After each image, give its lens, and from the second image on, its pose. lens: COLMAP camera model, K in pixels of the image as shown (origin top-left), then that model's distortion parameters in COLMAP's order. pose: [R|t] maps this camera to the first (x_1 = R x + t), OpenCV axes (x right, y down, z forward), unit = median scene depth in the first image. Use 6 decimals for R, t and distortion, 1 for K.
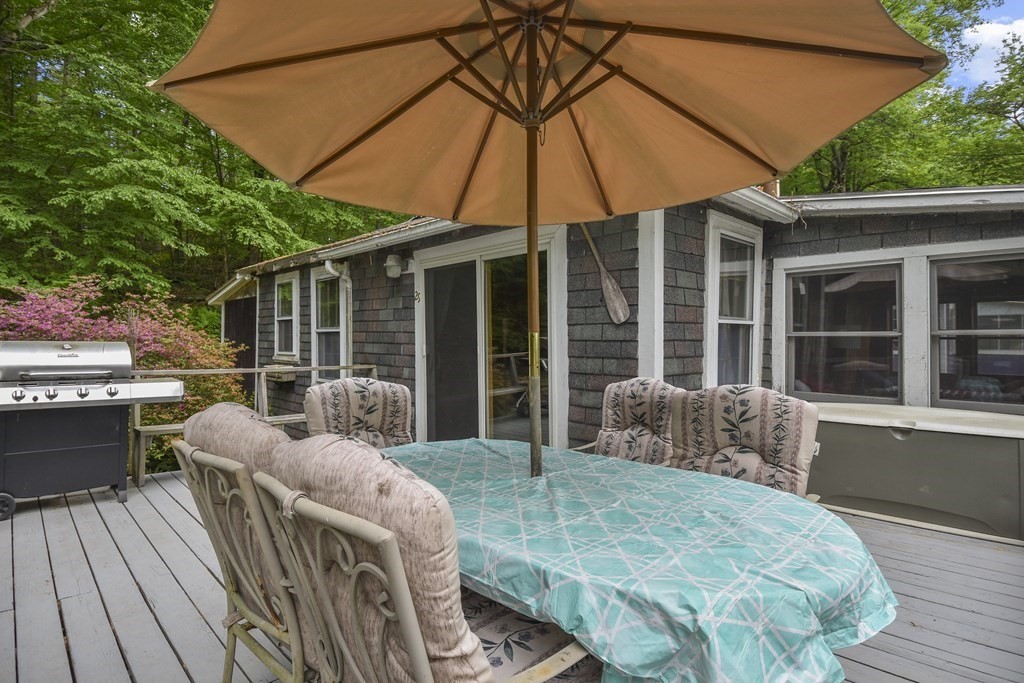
lens RADIAL K [[514.5, 0, 512.3], [0, 514.5, 343.2], [0, 0, 1]] dist [0.010562, -0.005728]
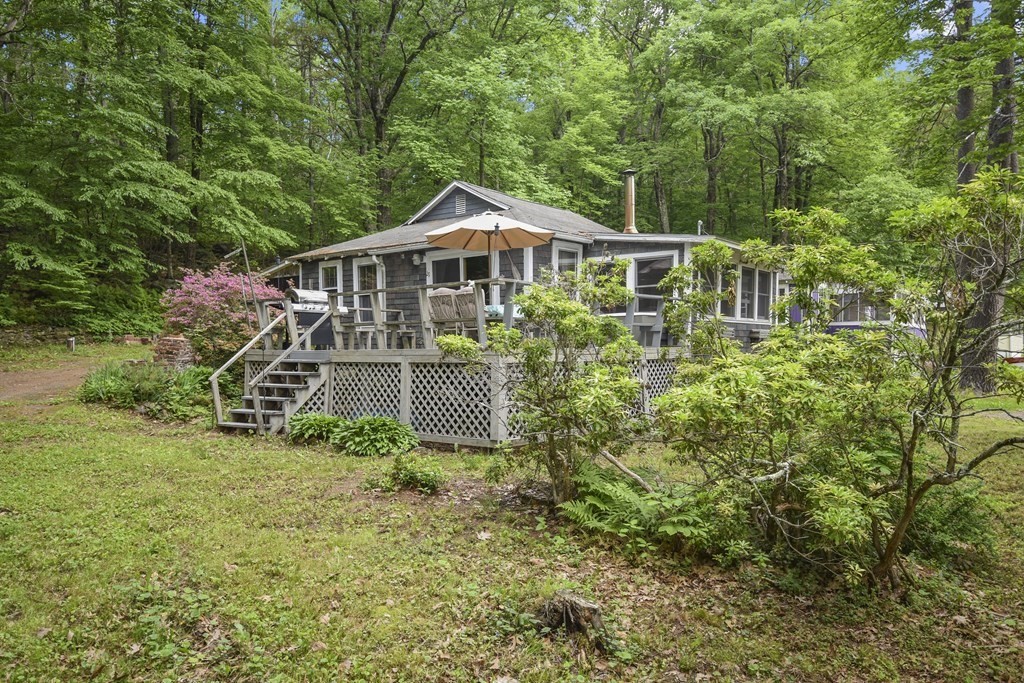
lens RADIAL K [[751.7, 0, 504.8], [0, 751.7, 334.7], [0, 0, 1]] dist [0.079135, 0.001519]
pose [[0.995703, -0.007035, 0.092339, -0.215892], [0.009318, 0.999661, -0.024314, 0.309579], [-0.092136, 0.025070, 0.995431, -2.749804]]
